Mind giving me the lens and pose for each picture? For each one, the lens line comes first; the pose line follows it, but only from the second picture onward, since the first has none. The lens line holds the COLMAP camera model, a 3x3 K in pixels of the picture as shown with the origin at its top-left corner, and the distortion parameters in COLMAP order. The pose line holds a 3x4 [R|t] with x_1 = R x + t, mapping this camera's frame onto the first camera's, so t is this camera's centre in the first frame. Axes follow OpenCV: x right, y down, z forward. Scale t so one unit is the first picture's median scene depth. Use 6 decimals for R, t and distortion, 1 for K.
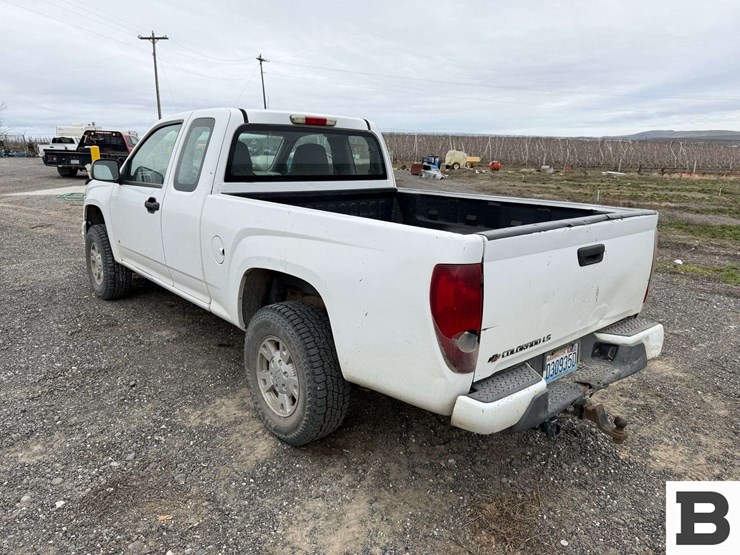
lens RADIAL K [[514.5, 0, 370.8], [0, 514.5, 270.7], [0, 0, 1]] dist [0.084893, -0.110602]
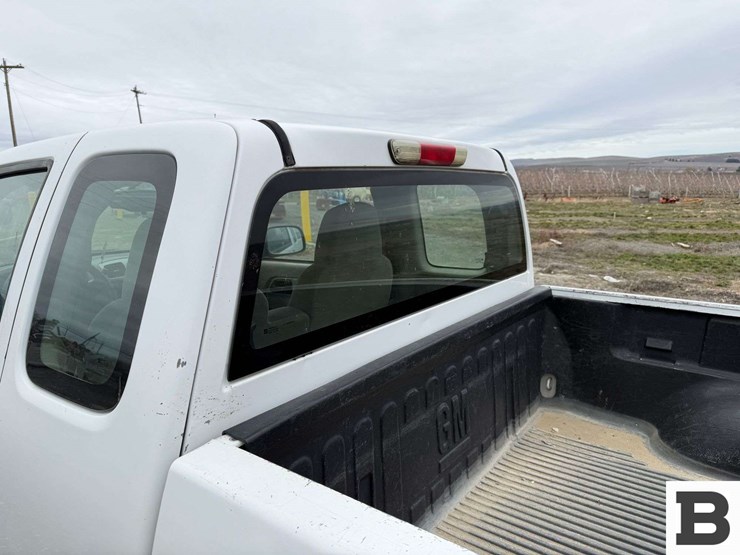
lens RADIAL K [[515.4, 0, 370.0], [0, 515.4, 277.5], [0, 0, 1]] dist [0.088974, -0.084289]
pose [[0.978502, -0.067313, 0.194943, -0.052609], [0.076623, 0.996233, -0.040609, -0.042114], [-0.191475, 0.054673, 0.979974, 0.144485]]
